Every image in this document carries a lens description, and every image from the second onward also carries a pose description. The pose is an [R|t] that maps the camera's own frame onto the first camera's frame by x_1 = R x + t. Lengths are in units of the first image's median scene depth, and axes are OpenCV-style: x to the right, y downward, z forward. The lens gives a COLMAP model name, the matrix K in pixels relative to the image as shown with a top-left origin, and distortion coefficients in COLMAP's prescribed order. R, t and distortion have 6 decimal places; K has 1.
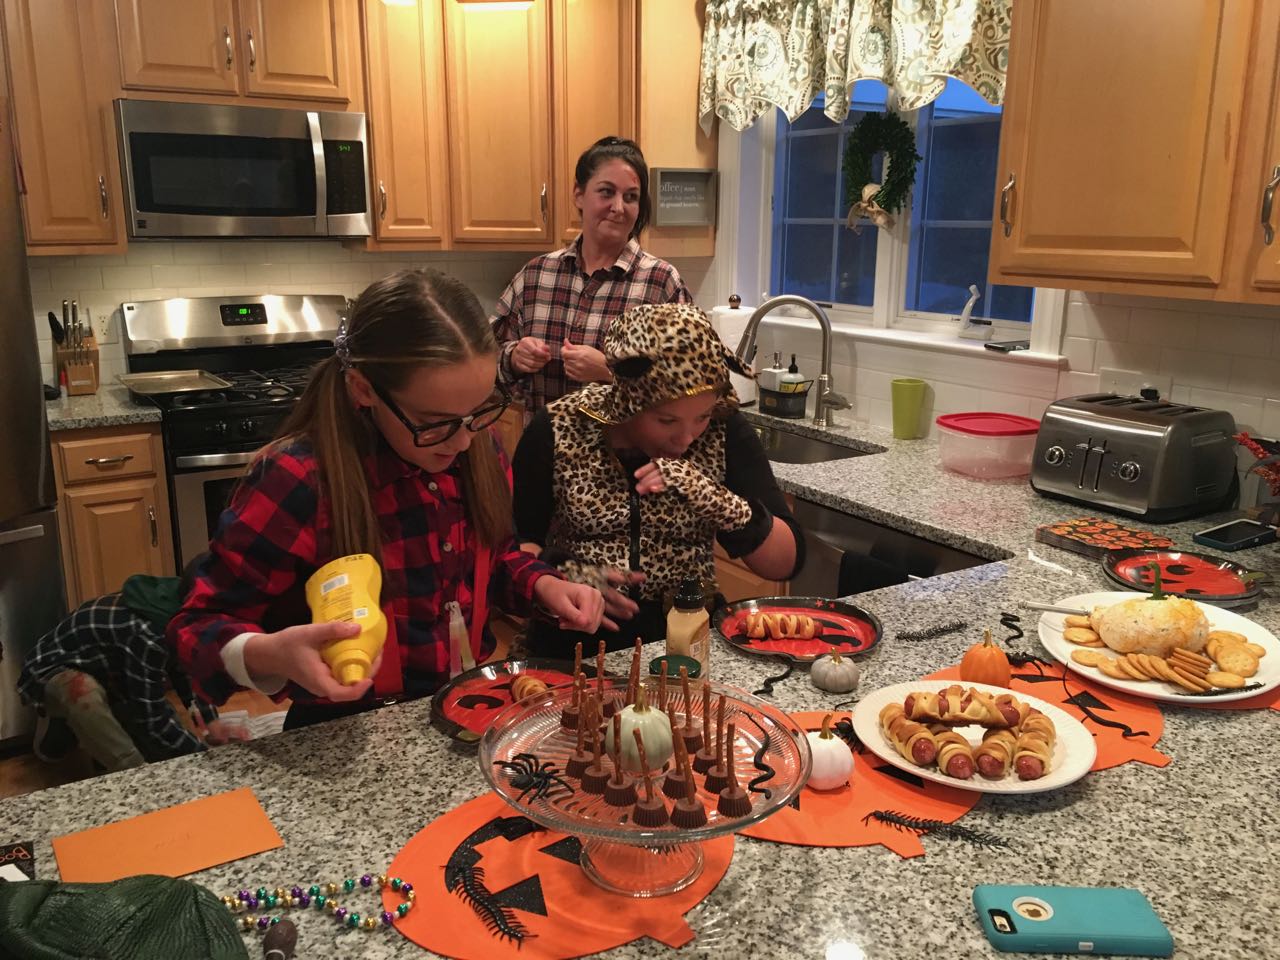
lens RADIAL K [[1097.6, 0, 640.0], [0, 1097.6, 480.0], [0, 0, 1]] dist [0.093976, -0.136668]
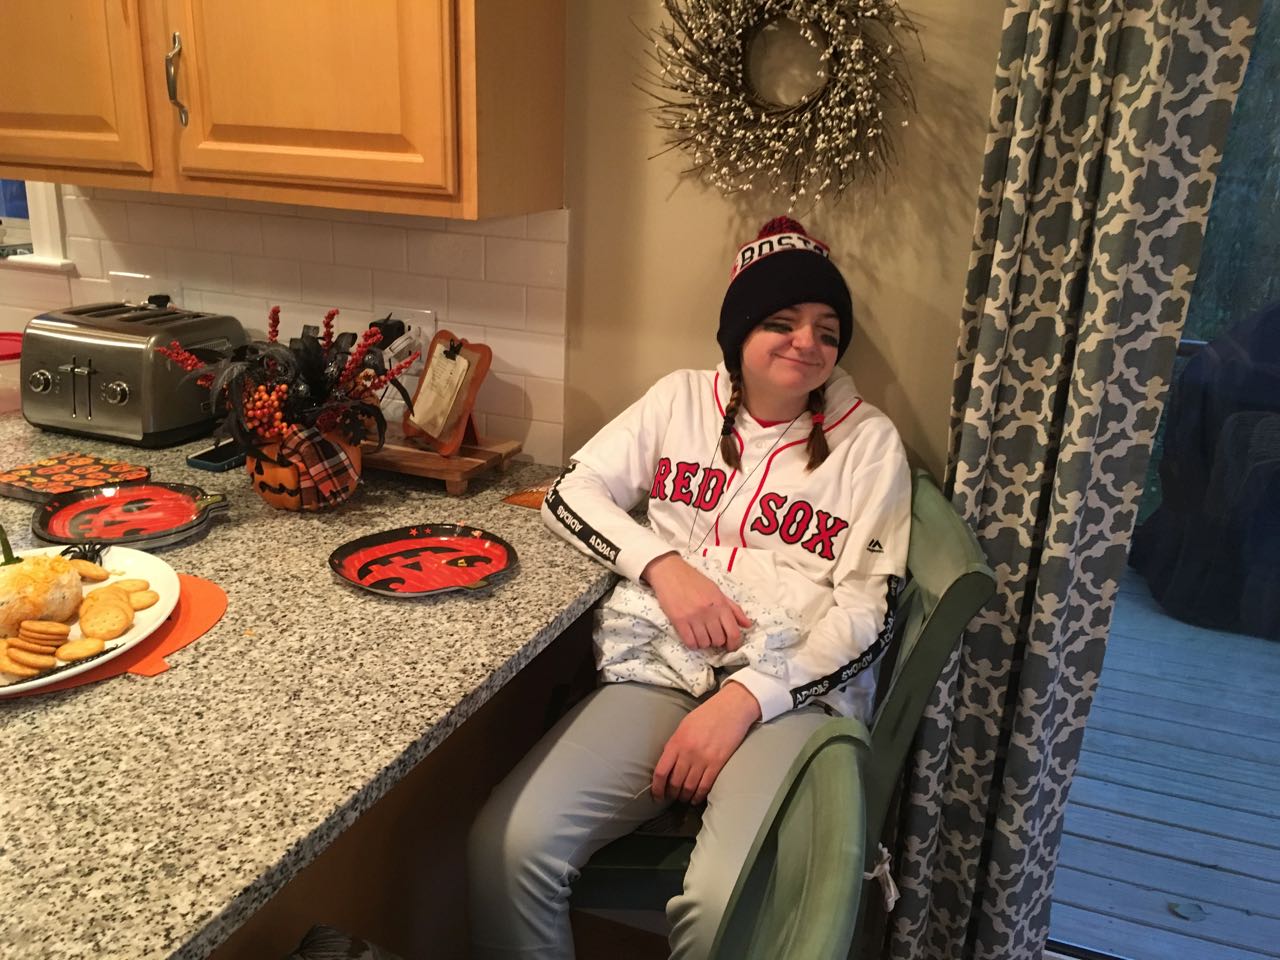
lens RADIAL K [[1097.6, 0, 640.0], [0, 1097.6, 480.0], [0, 0, 1]] dist [0.093976, -0.136668]
pose [[0.819287, -0.153261, 0.552521, 0.297967], [0.104779, 0.987407, 0.118524, -0.001097], [-0.563729, -0.039213, 0.825028, 0.053615]]
